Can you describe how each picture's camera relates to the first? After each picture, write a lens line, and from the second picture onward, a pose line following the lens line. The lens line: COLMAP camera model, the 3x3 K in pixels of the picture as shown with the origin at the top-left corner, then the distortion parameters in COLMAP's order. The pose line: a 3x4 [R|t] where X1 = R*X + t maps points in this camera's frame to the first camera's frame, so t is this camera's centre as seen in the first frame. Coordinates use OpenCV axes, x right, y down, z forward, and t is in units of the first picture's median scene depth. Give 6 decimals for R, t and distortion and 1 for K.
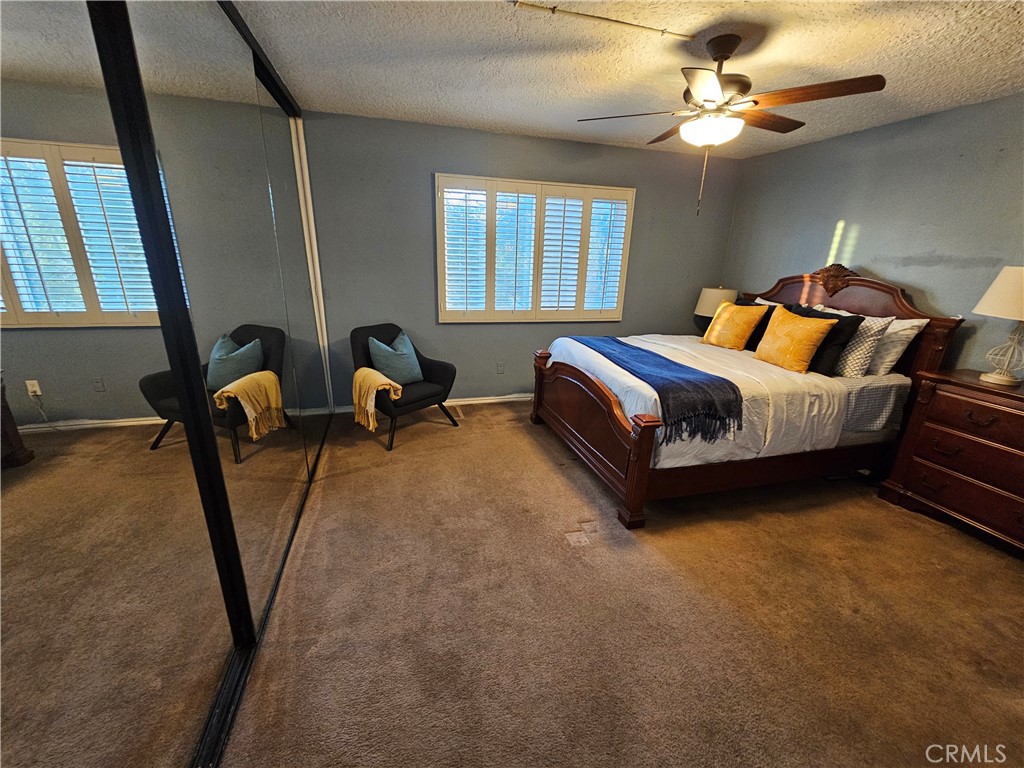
lens RADIAL K [[417.5, 0, 511.7], [0, 417.5, 388.3], [0, 0, 1]] dist [-0.001263, -0.000508]
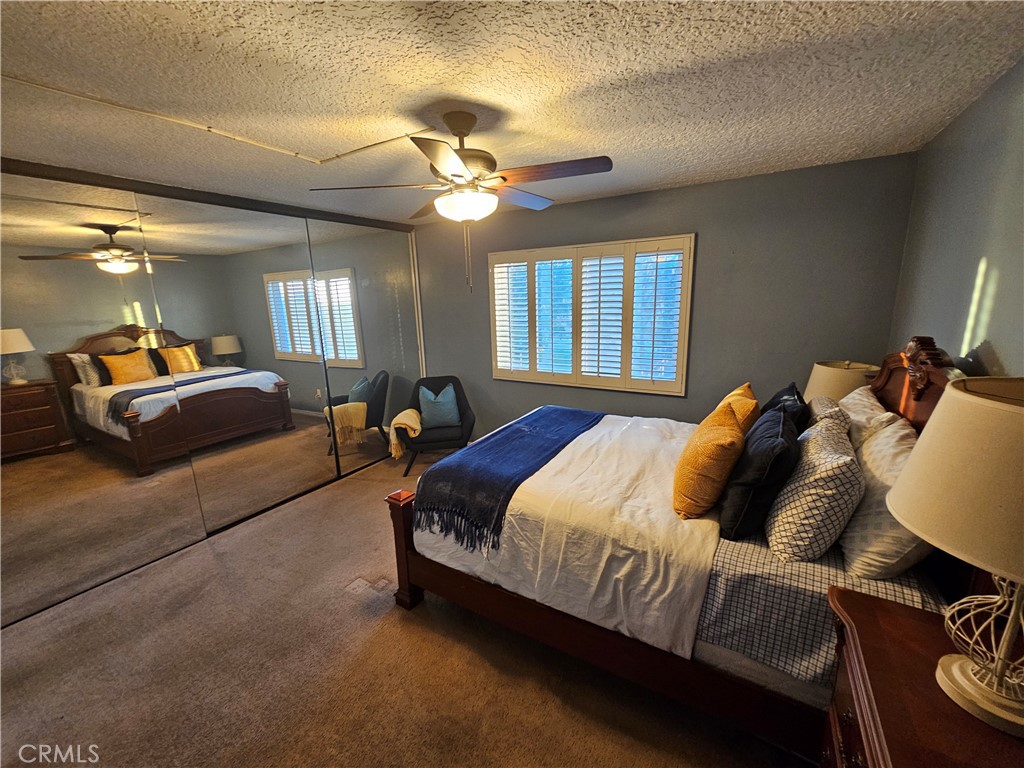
lens RADIAL K [[417.5, 0, 511.4], [0, 417.5, 386.2], [0, 0, 1]] dist [-0.001263, -0.000508]
pose [[0.682380, 0.105681, -0.723318, 0.967431], [-0.178706, 0.983588, -0.024883, -0.166507], [0.708818, 0.146241, 0.690066, 0.370922]]
